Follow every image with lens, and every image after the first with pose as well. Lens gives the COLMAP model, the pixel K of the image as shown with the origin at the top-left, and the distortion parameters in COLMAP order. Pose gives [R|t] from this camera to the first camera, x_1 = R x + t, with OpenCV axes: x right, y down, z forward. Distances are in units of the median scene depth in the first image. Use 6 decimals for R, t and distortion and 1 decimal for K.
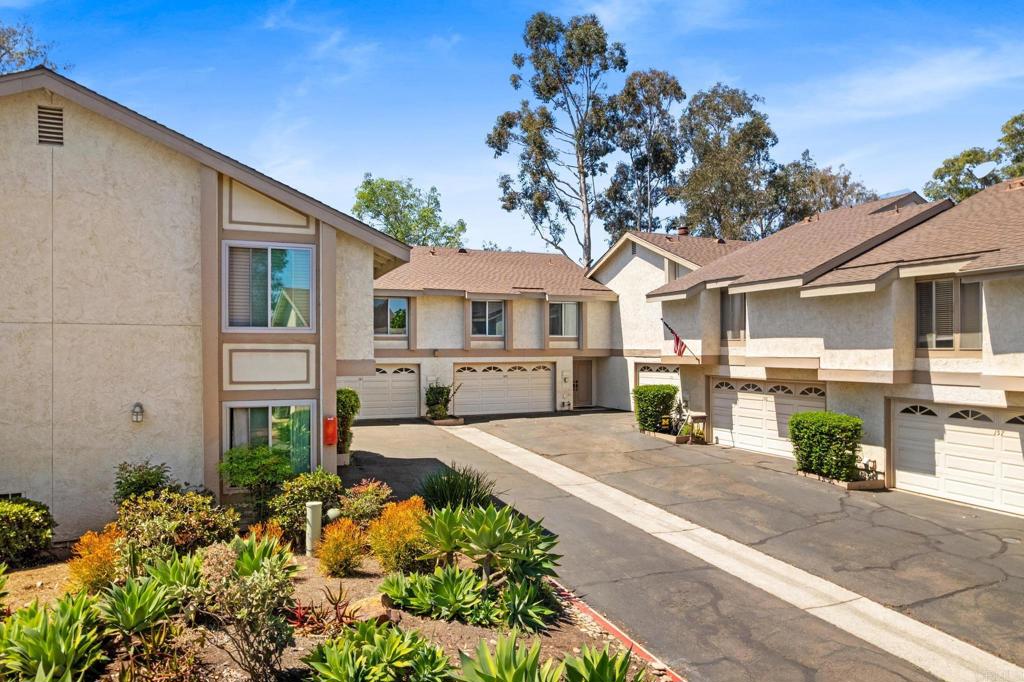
lens RADIAL K [[671.2, 0, 514.2], [0, 671.2, 352.9], [0, 0, 1]] dist [-0.073343, 0.061651]
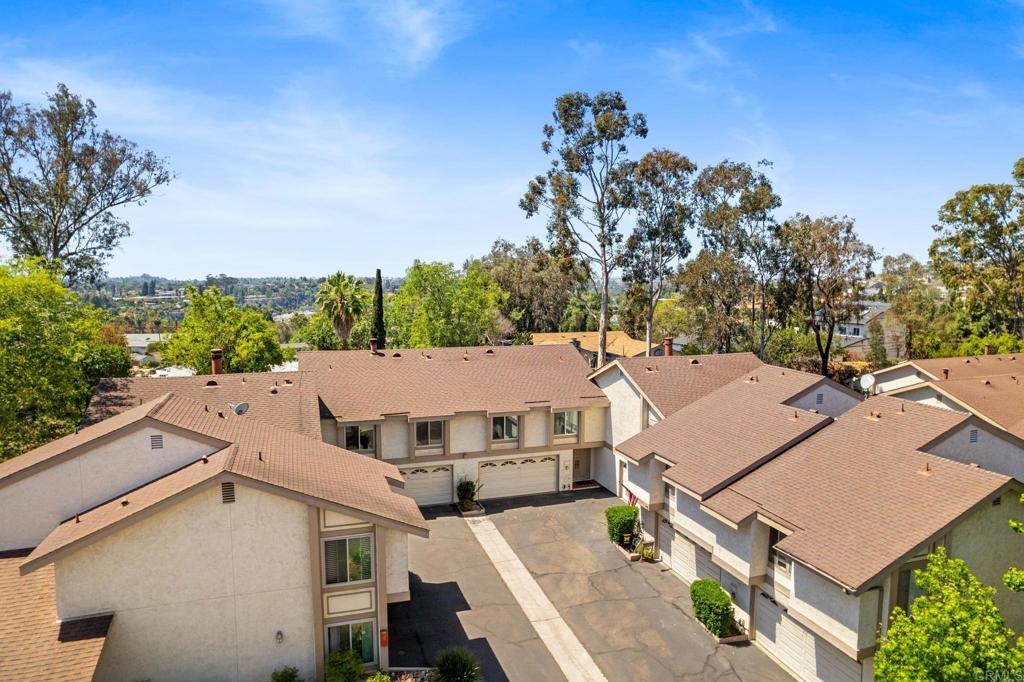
lens RADIAL K [[656.4, 0, 515.5], [0, 656.4, 341.2], [0, 0, 1]] dist [-0.077510, 0.068077]
pose [[0.996654, 0.017606, -0.079822, 0.076538], [-0.009577, 0.994954, 0.099877, -0.333137], [0.081177, -0.098778, 0.991793, -0.232797]]
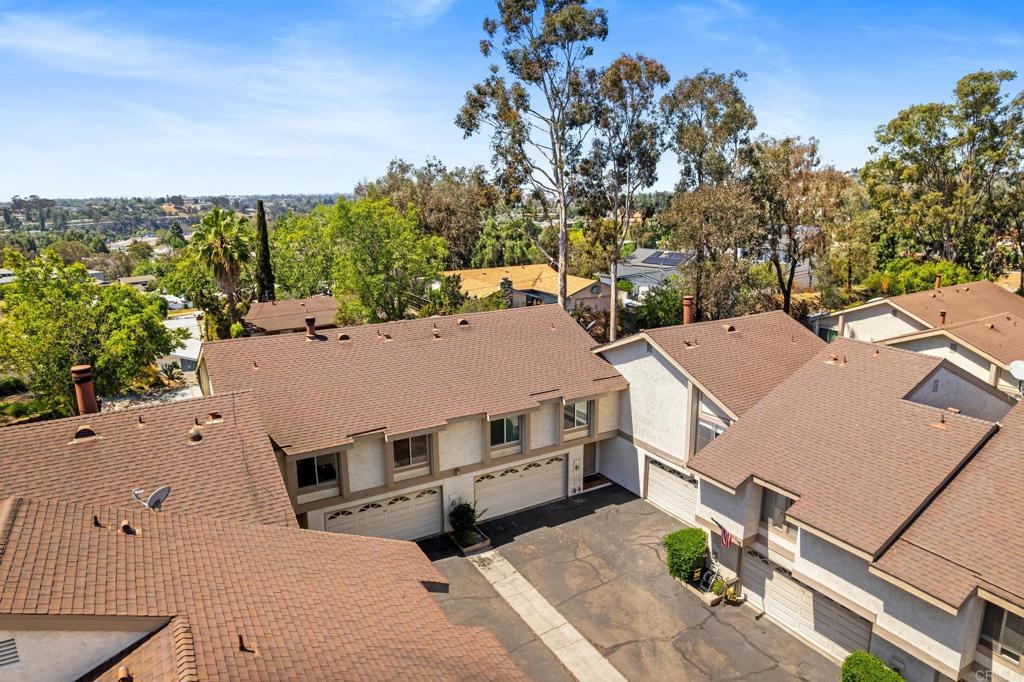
lens RADIAL K [[656.4, 0, 515.5], [0, 656.4, 341.2], [0, 0, 1]] dist [-0.077510, 0.068077]
pose [[0.991807, -0.030760, 0.123986, -0.136701], [0.002060, 0.974302, 0.225235, -0.380839], [-0.127728, -0.223134, 0.966383, 0.094461]]
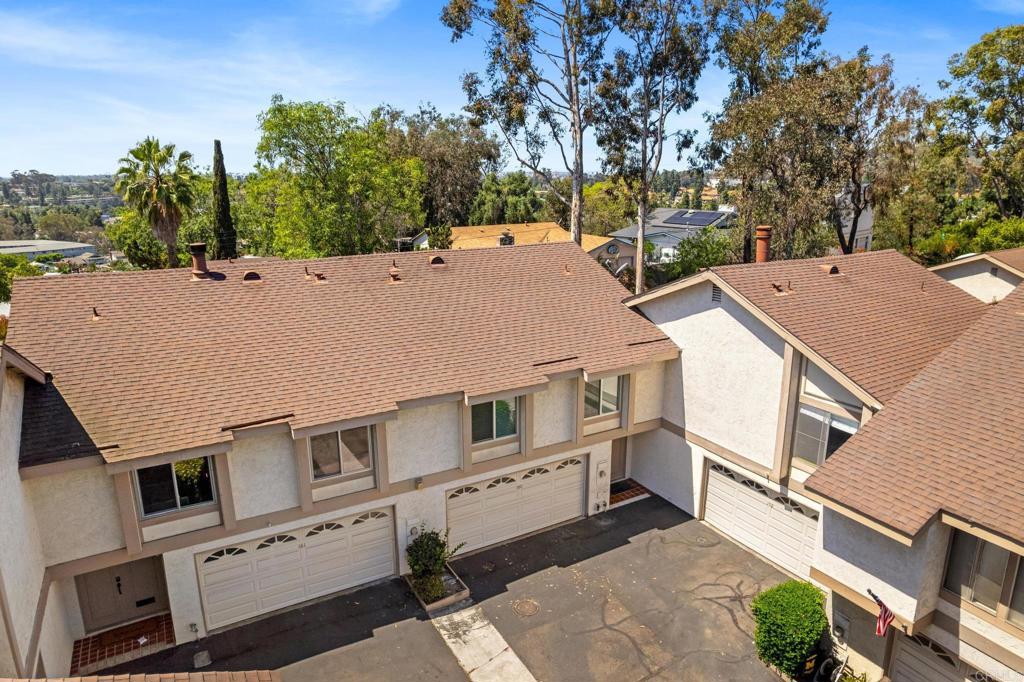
lens RADIAL K [[656.4, 0, 515.5], [0, 656.4, 341.2], [0, 0, 1]] dist [-0.077510, 0.068077]
pose [[0.992906, -0.027120, 0.115765, -0.088285], [-0.003216, 0.967157, 0.254158, -0.270257], [-0.118855, -0.252727, 0.960210, 0.405688]]
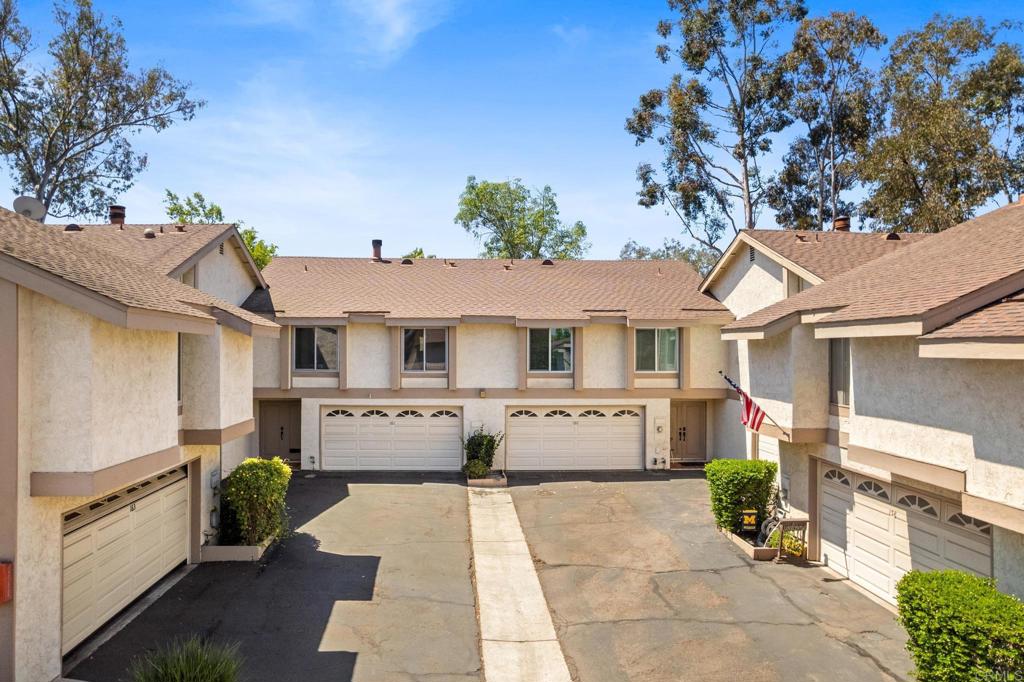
lens RADIAL K [[677.0, 0, 478.3], [0, 677.0, 351.1], [0, 0, 1]] dist [-0.073042, 0.039328]
pose [[0.930367, 0.007446, -0.366554, 0.168772], [-0.007802, 0.999969, 0.000510, -0.048516], [0.366547, 0.002386, 0.930397, 0.219371]]
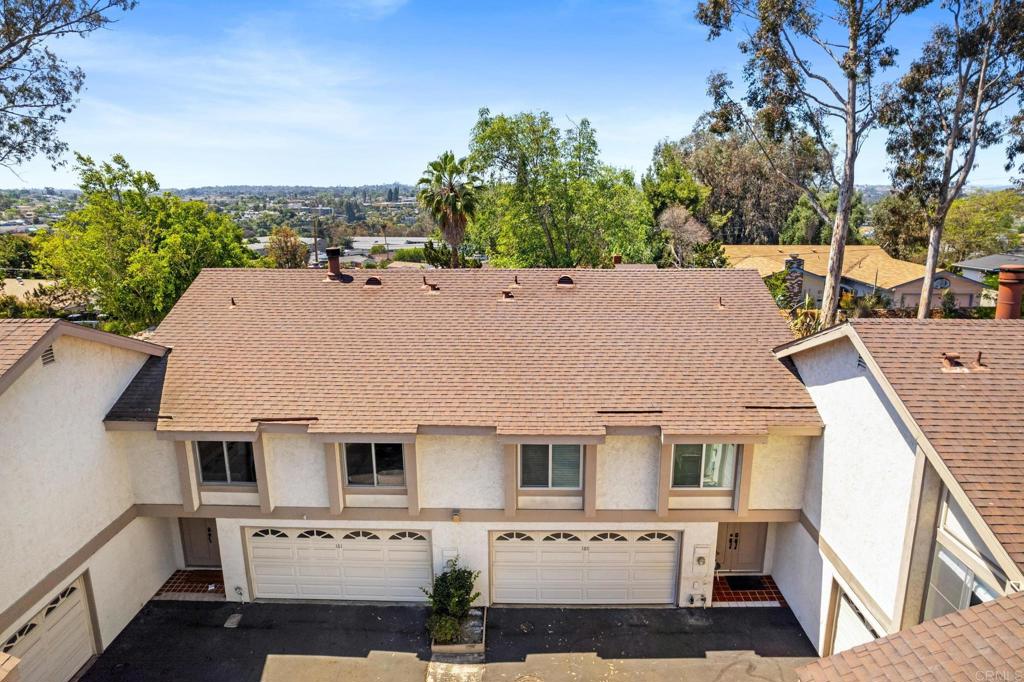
lens RADIAL K [[656.4, 0, 515.5], [0, 656.4, 341.2], [0, 0, 1]] dist [-0.077510, 0.068077]
pose [[0.909451, 0.099506, -0.403729, 0.139650], [-0.000513, 0.971212, 0.238215, -0.270288], [0.415810, -0.216437, 0.883321, 0.513349]]
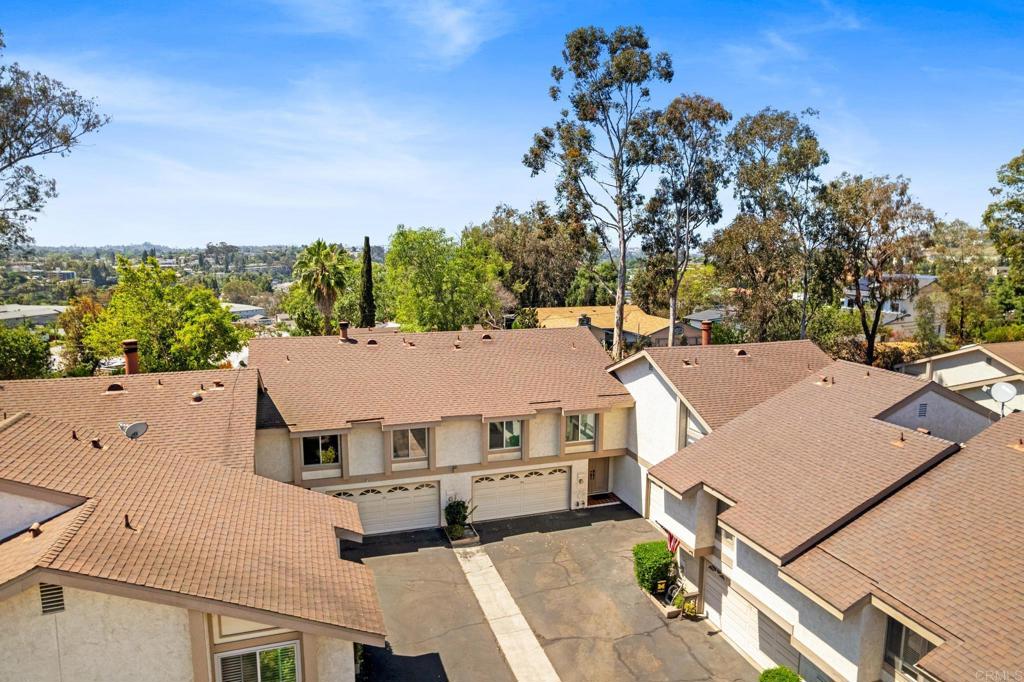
lens RADIAL K [[656.4, 0, 515.5], [0, 656.4, 341.2], [0, 0, 1]] dist [-0.077510, 0.068077]
pose [[0.996210, 0.023531, -0.083741, 0.057091], [-0.010977, 0.989026, 0.147330, -0.332839], [0.086289, -0.145853, 0.985536, 0.018399]]
